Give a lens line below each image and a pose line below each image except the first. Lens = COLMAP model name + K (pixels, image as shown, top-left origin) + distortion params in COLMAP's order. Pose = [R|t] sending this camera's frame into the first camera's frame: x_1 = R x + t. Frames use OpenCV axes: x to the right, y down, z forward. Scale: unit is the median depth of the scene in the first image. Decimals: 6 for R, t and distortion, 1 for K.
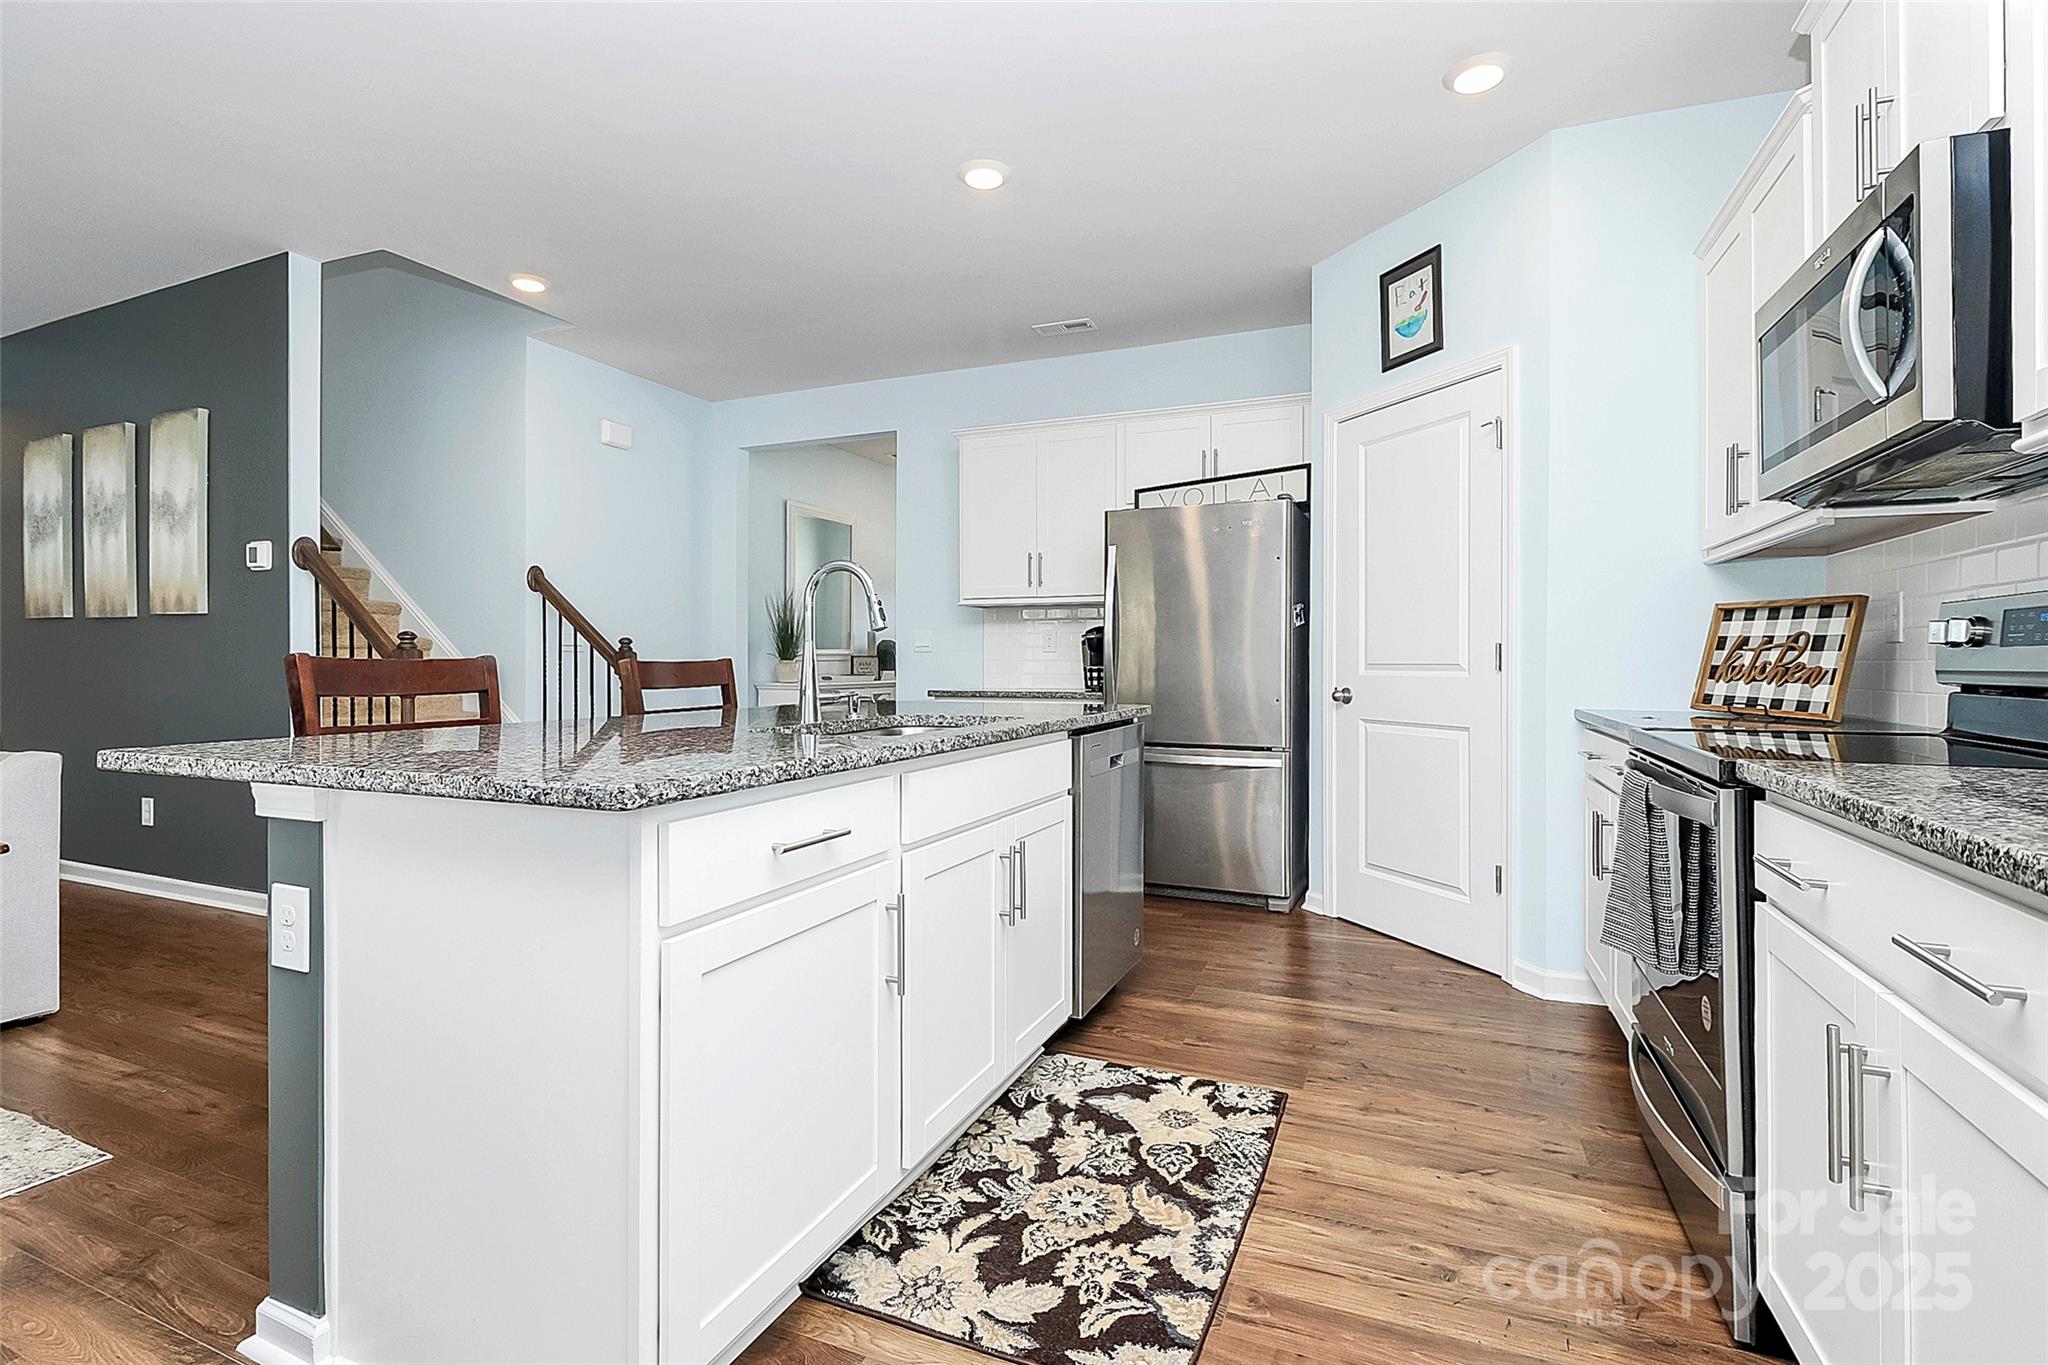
lens RADIAL K [[965.9, 0, 1018.8], [0, 965.9, 668.2], [0, 0, 1]] dist [-0.011681, -0.000646]
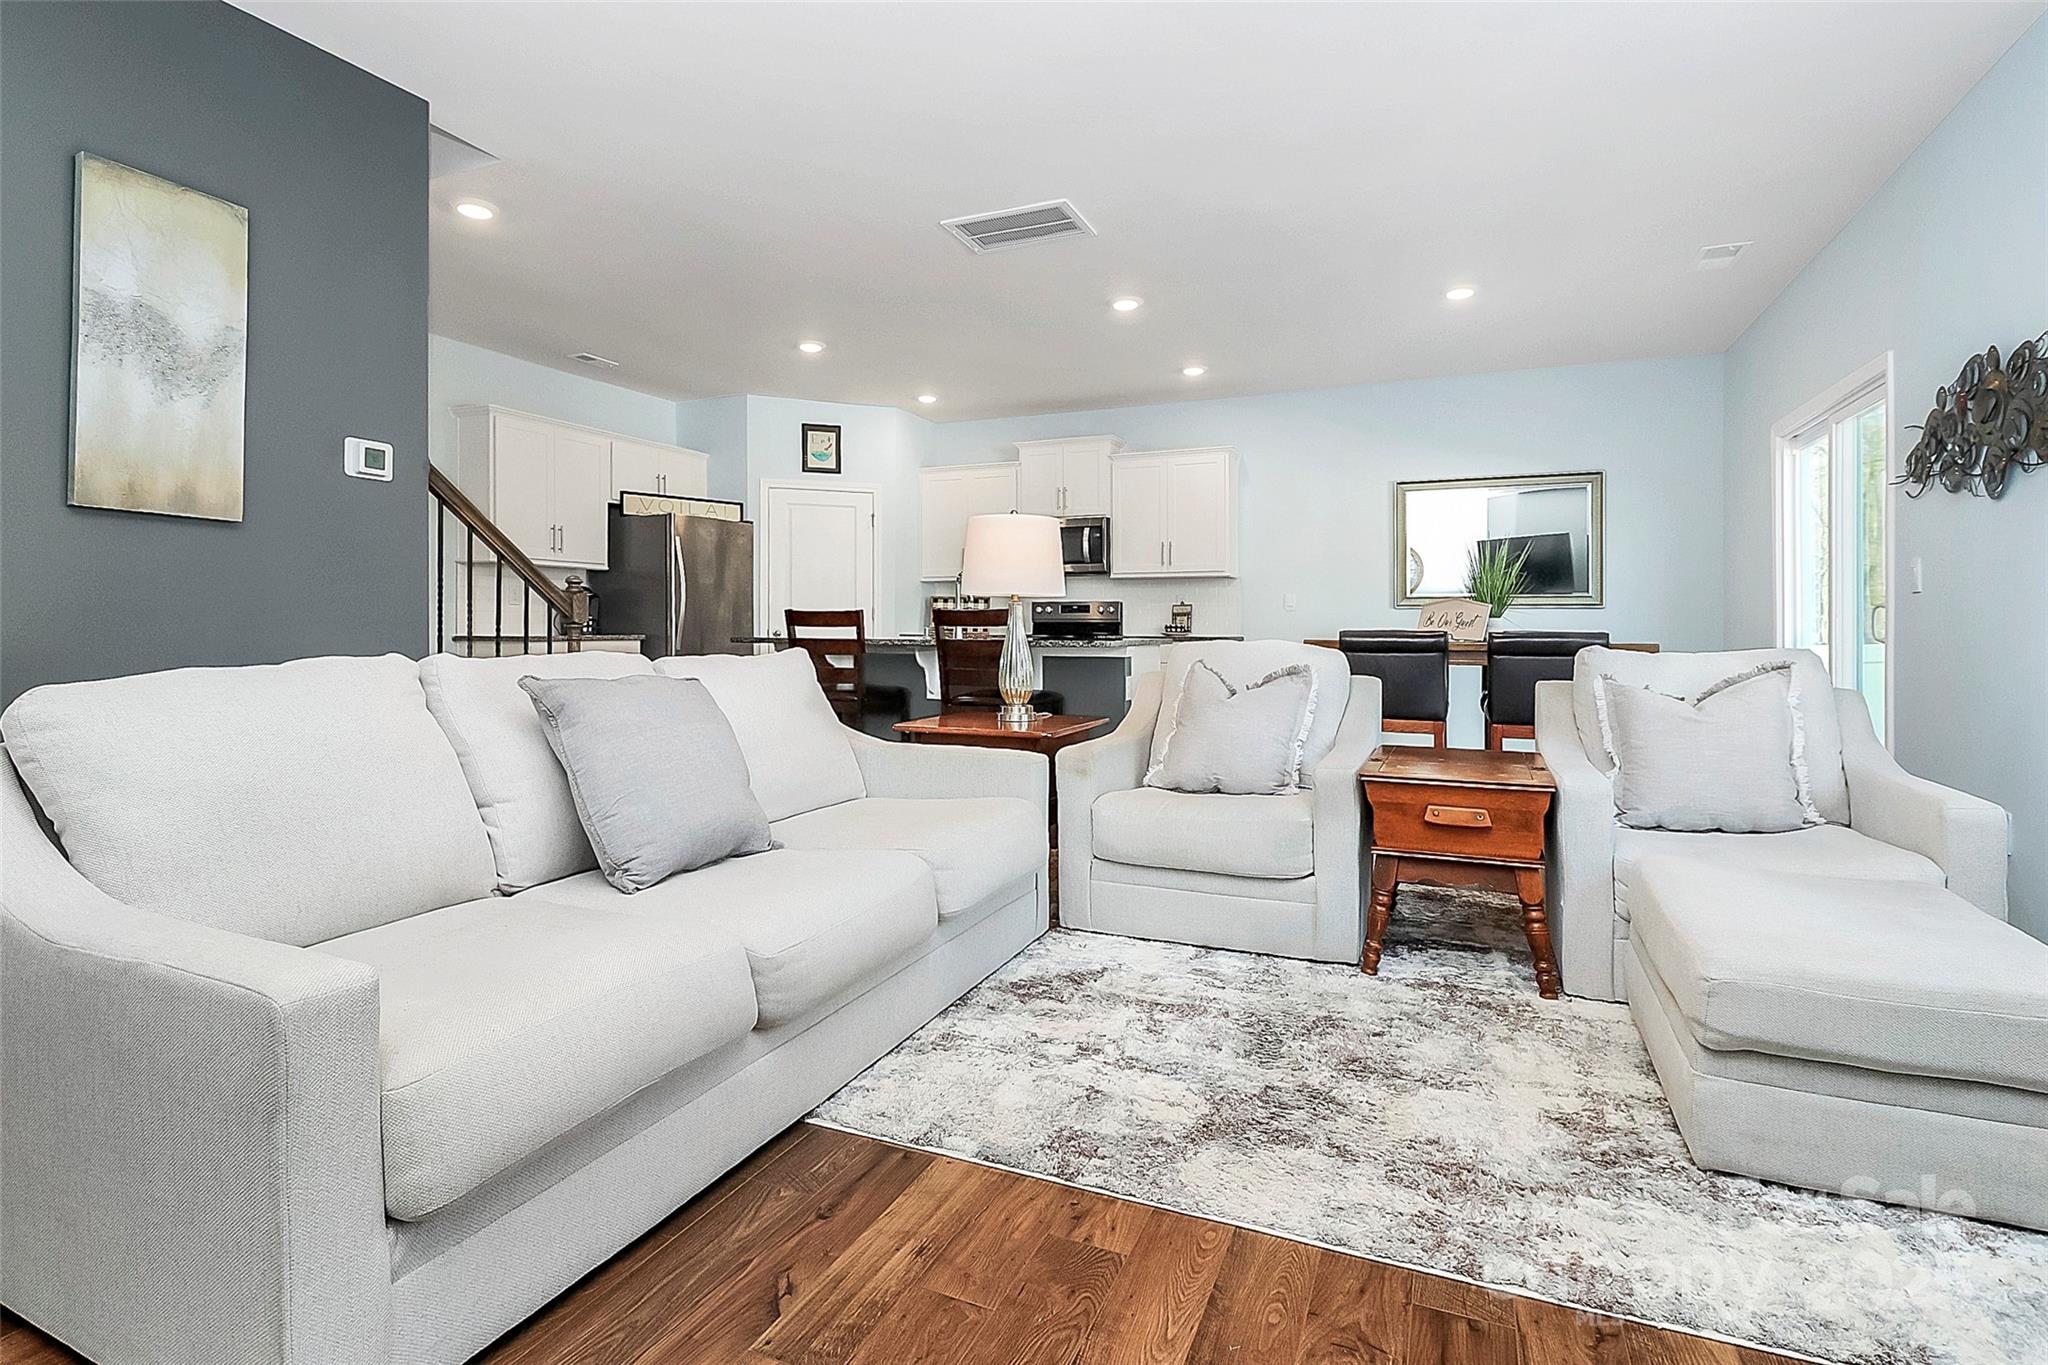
lens RADIAL K [[984.9, 0, 1009.8], [0, 984.9, 654.3], [0, 0, 1]] dist [0.001170, -0.000732]
pose [[0.033057, -0.026079, 0.999113, -3.420950], [0.003943, 0.999655, 0.025962, 0.047660], [-0.999446, 0.003081, 0.033149, 1.015580]]
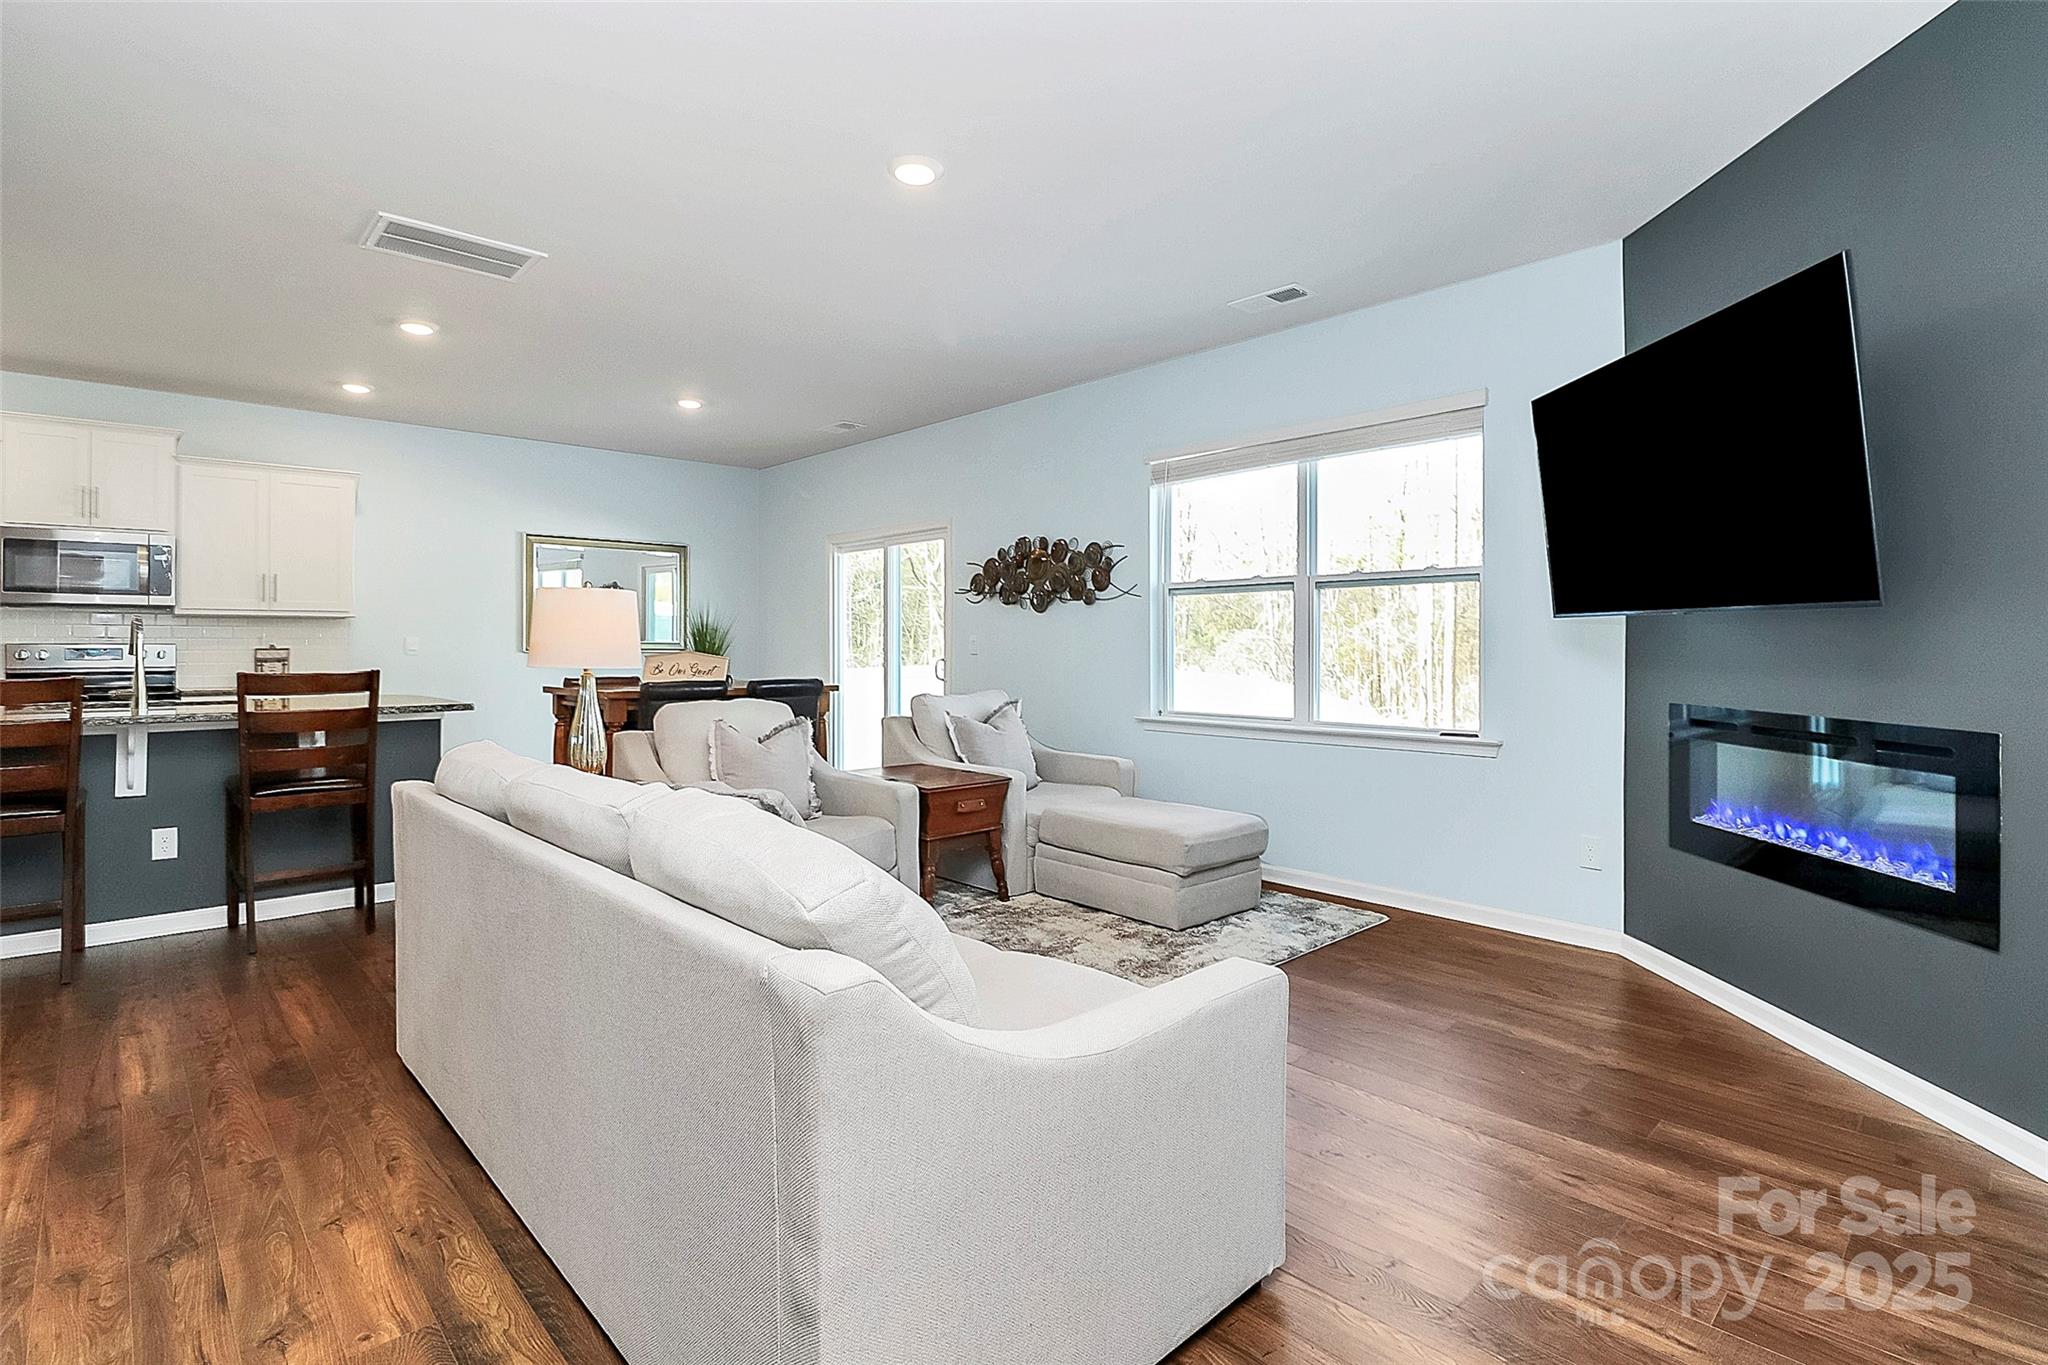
lens RADIAL K [[984.9, 0, 1009.8], [0, 984.9, 654.3], [0, 0, 1]] dist [0.001170, -0.000732]
pose [[-0.909775, -0.002325, 0.415095, -3.022595], [0.004435, 0.999873, 0.015321, -0.072153], [-0.415078, 0.015780, -0.909649, 2.505977]]
